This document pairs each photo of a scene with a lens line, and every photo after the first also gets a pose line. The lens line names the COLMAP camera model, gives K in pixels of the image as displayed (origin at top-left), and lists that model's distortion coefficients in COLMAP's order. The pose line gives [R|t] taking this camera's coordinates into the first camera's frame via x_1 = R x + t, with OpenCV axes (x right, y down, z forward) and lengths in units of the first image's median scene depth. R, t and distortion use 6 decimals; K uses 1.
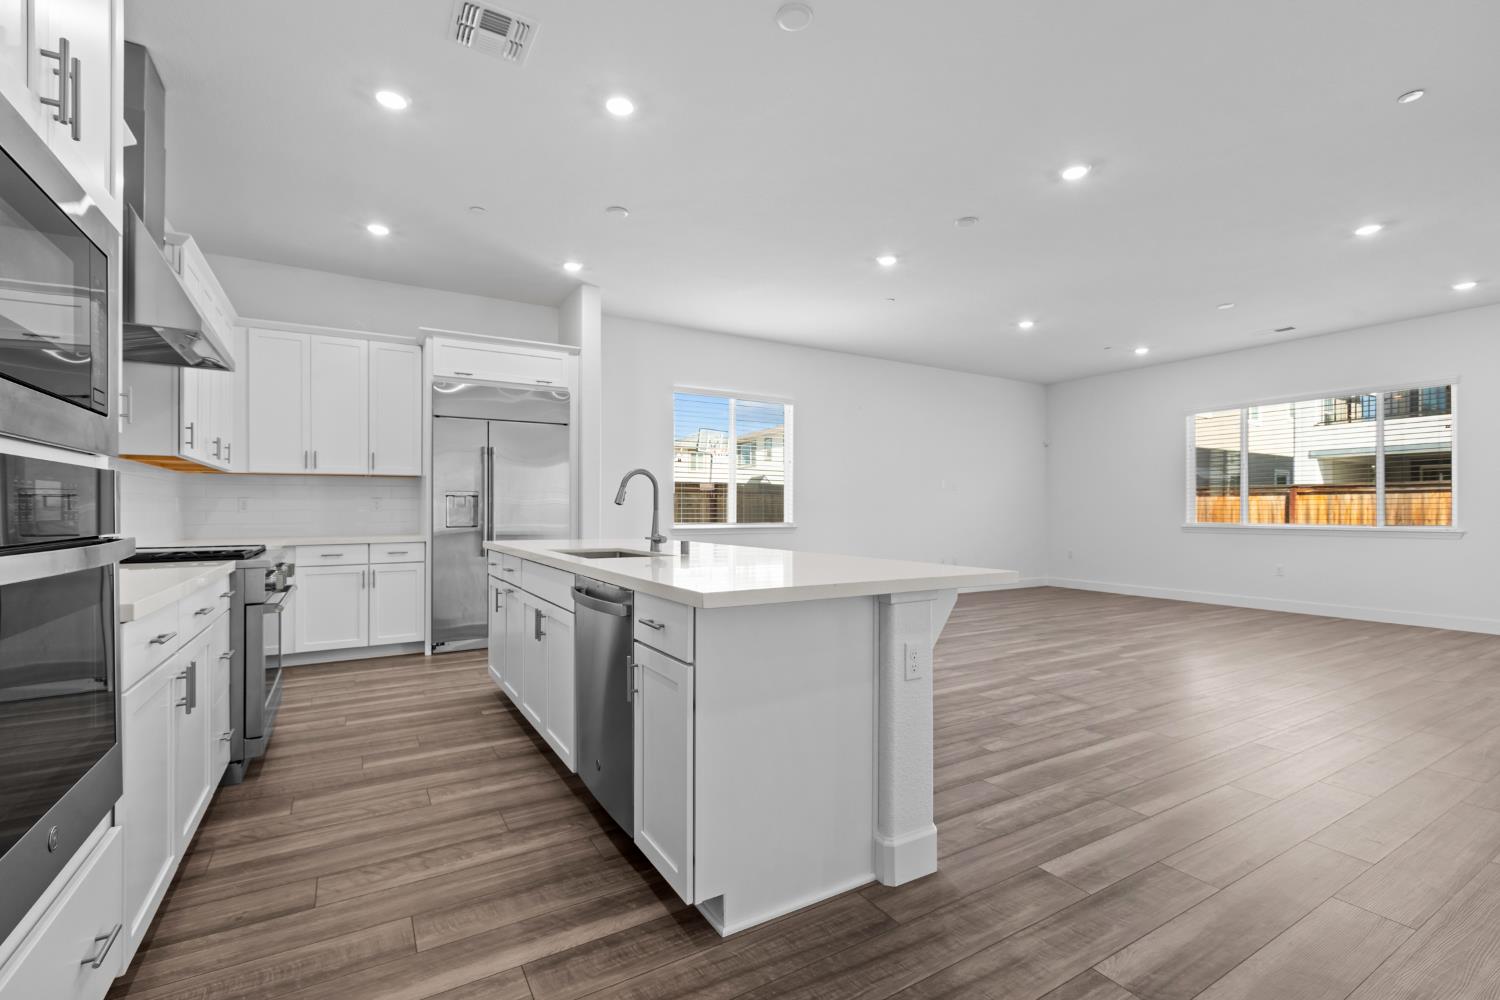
lens RADIAL K [[673.3, 0, 753.5], [0, 673.3, 505.7], [0, 0, 1]] dist [0.001936, -0.002185]
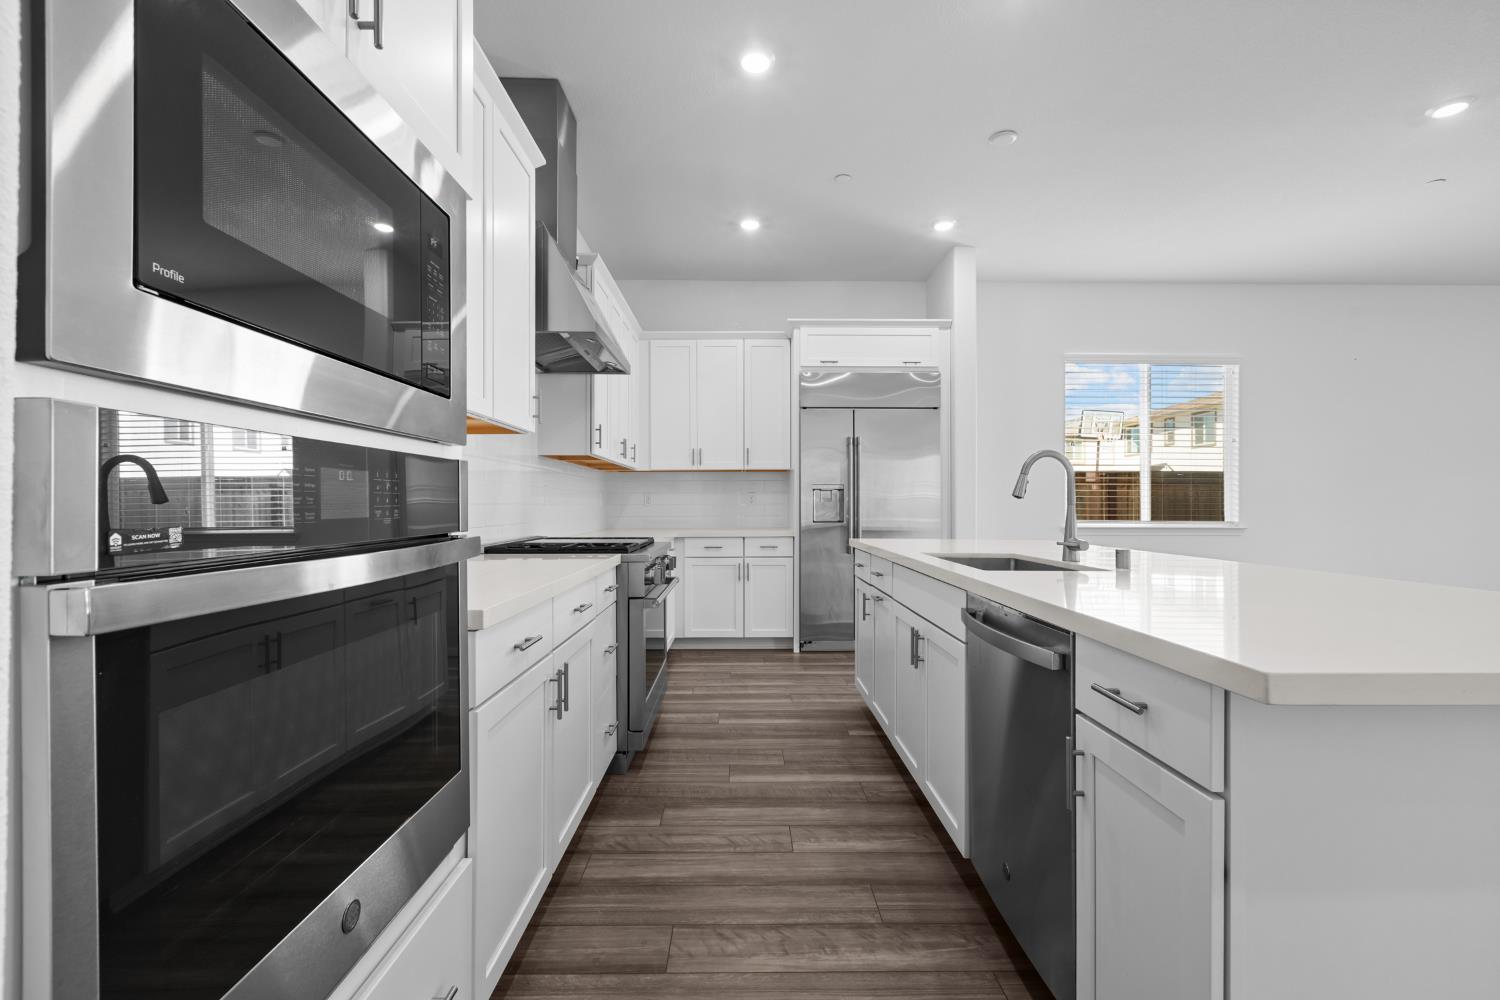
lens RADIAL K [[673.3, 0, 744.2], [0, 673.3, 498.0], [0, 0, 1]] dist [0.001936, -0.002185]
pose [[0.860400, -0.003649, -0.509606, -0.050324], [0.002384, 0.999992, -0.003136, 0.000265], [0.509614, 0.001483, 0.860402, 0.122236]]
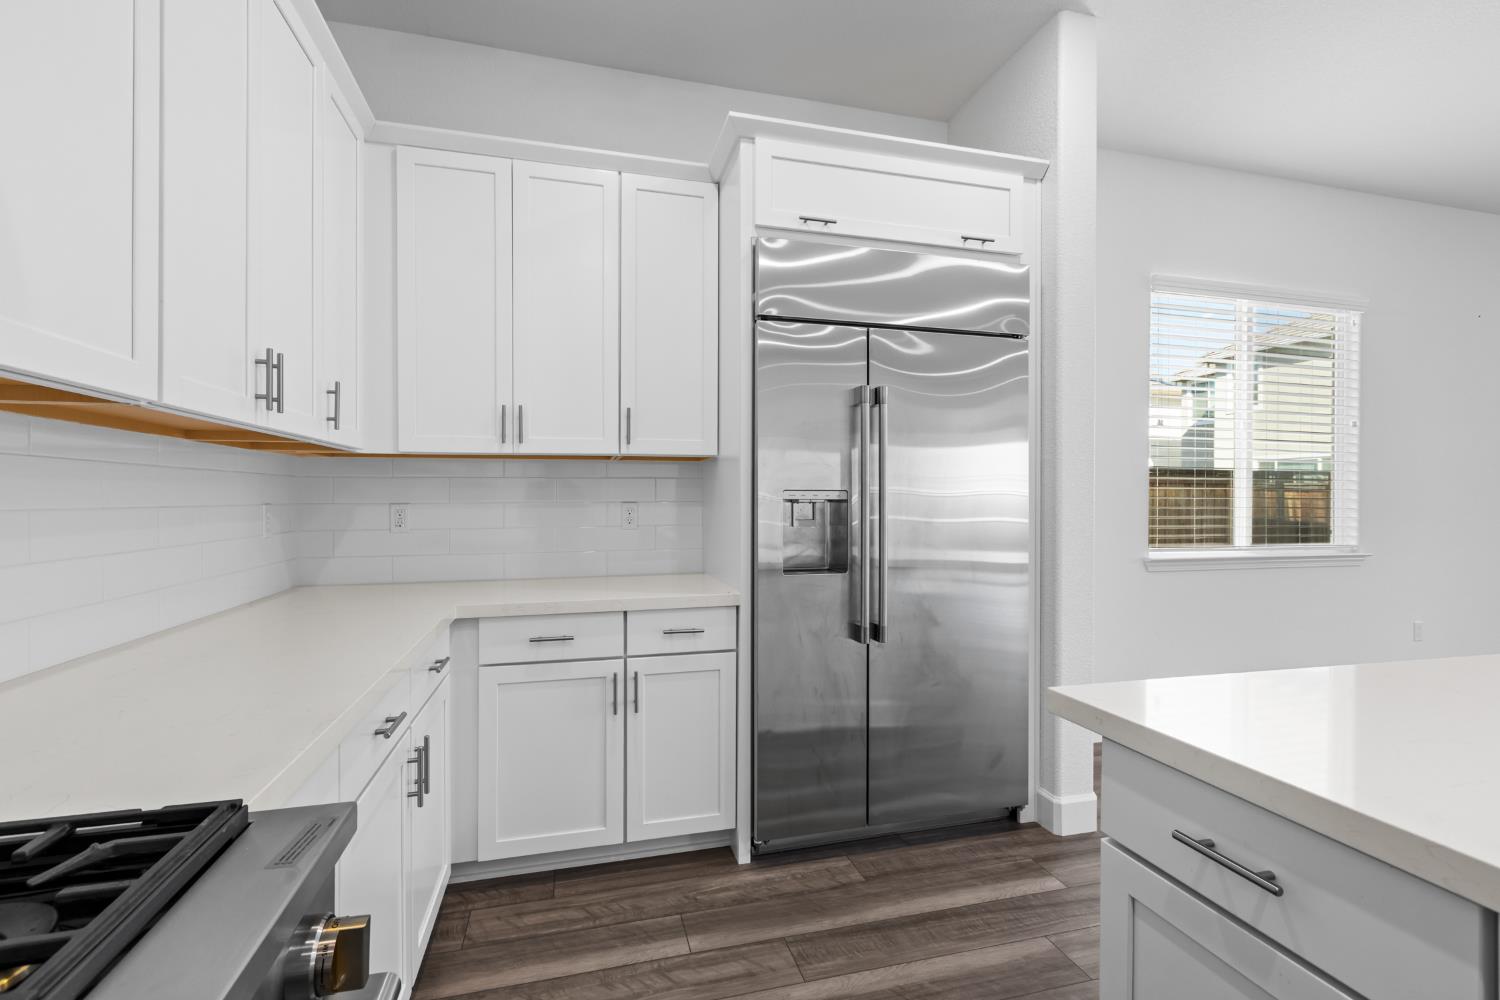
lens RADIAL K [[673.3, 0, 751.2], [0, 673.3, 500.8], [0, 0, 1]] dist [0.001936, -0.002185]
pose [[0.957230, 0.002648, -0.289315, -0.365115], [0.000086, 0.999955, 0.009436, -0.019633], [0.289327, -0.009057, 0.957187, 0.603234]]
